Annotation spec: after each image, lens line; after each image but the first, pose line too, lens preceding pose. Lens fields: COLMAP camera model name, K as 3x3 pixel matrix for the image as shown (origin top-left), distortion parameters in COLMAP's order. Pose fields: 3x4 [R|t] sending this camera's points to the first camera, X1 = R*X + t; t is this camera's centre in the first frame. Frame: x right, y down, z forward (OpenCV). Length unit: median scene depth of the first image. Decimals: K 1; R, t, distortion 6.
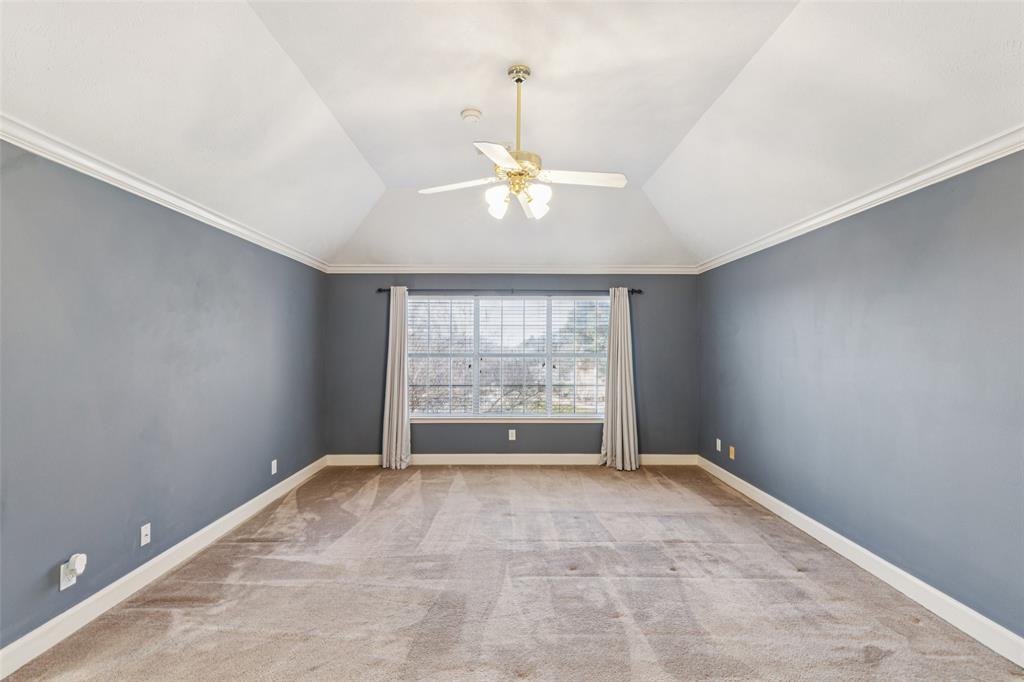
lens RADIAL K [[463.4, 0, 512.0], [0, 463.4, 341.0], [0, 0, 1]] dist [0.014046, -0.000892]
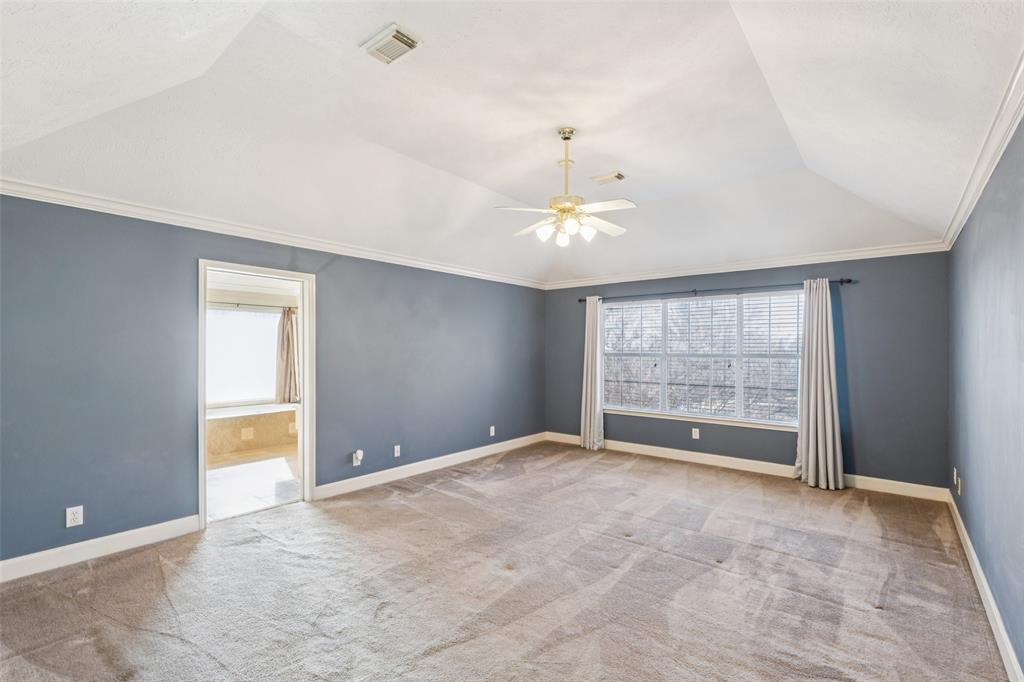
lens RADIAL K [[468.1, 0, 515.9], [0, 468.1, 348.4], [0, 0, 1]] dist [0.011766, -0.000893]
pose [[0.768690, -0.000364, -0.639622, 0.454040], [0.008117, 0.999925, 0.009186, 0.003410], [0.639571, -0.012253, 0.768635, -0.055758]]
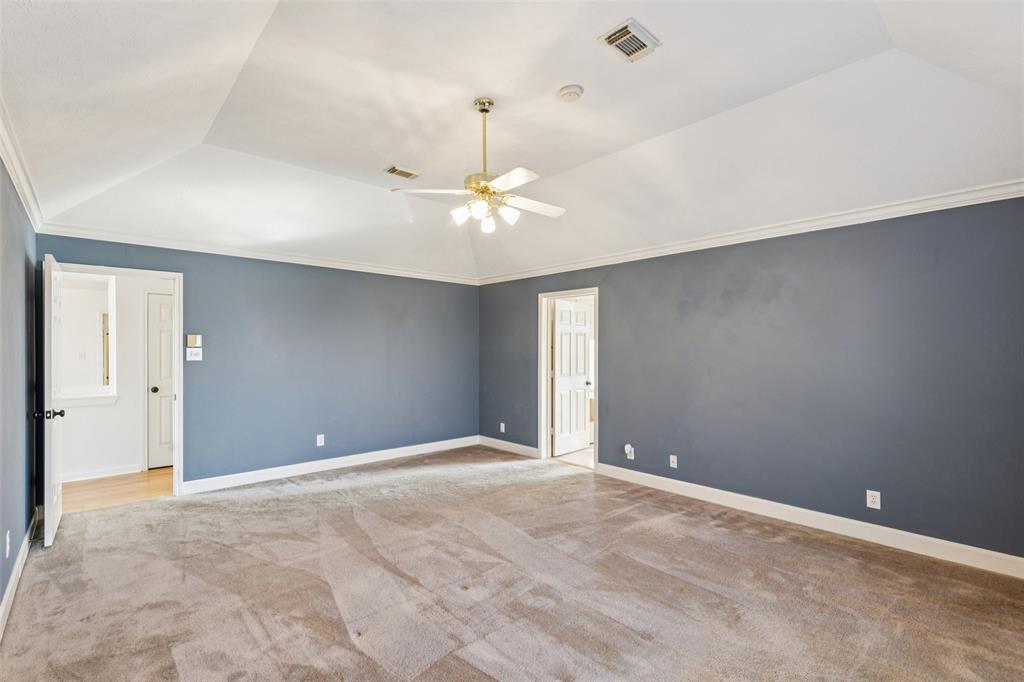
lens RADIAL K [[468.1, 0, 515.9], [0, 468.1, 348.4], [0, 0, 1]] dist [0.011766, -0.000893]
pose [[-0.752812, -0.000570, -0.658235, 0.440097], [0.010433, 0.999864, -0.012798, 0.022813], [0.658152, -0.016502, -0.752704, 1.178004]]
